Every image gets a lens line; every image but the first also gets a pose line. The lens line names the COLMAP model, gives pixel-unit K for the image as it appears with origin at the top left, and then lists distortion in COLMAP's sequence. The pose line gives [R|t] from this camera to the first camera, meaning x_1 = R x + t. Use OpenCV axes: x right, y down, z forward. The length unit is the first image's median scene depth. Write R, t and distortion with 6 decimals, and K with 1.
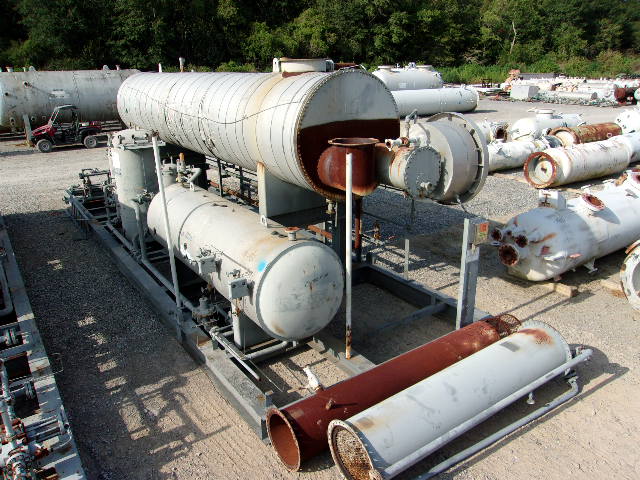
lens RADIAL K [[497.7, 0, 320.0], [0, 497.7, 240.0], [0, 0, 1]] dist [0.004637, 0.007006]
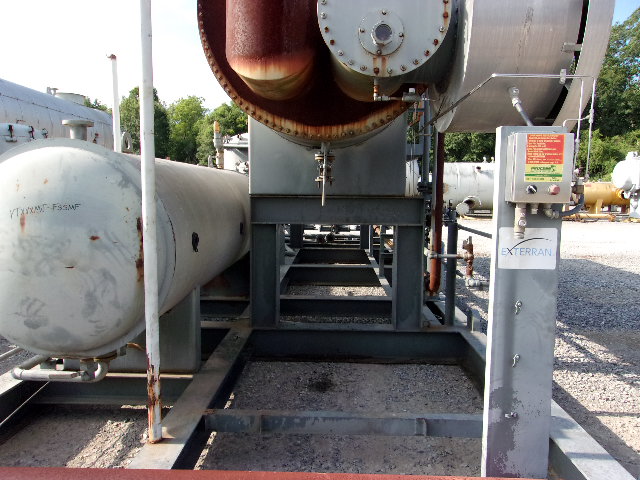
lens RADIAL K [[497.7, 0, 320.0], [0, 497.7, 240.0], [0, 0, 1]] dist [0.004637, 0.007006]
pose [[0.803485, 0.087597, -0.588845, 0.250984], [-0.220627, 0.962498, -0.157866, 0.066705], [0.552933, 0.256758, 0.792679, 0.432562]]
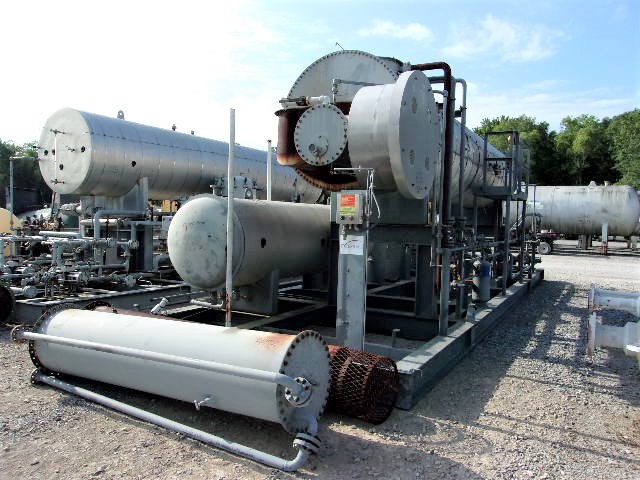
lens RADIAL K [[497.7, 0, 320.0], [0, 497.7, 240.0], [0, 0, 1]] dist [0.004637, 0.007006]
pose [[0.437004, 0.071254, -0.896633, 0.596886], [-0.332139, 0.939187, -0.087244, 0.063479], [0.835889, 0.335933, 0.434095, 0.422251]]
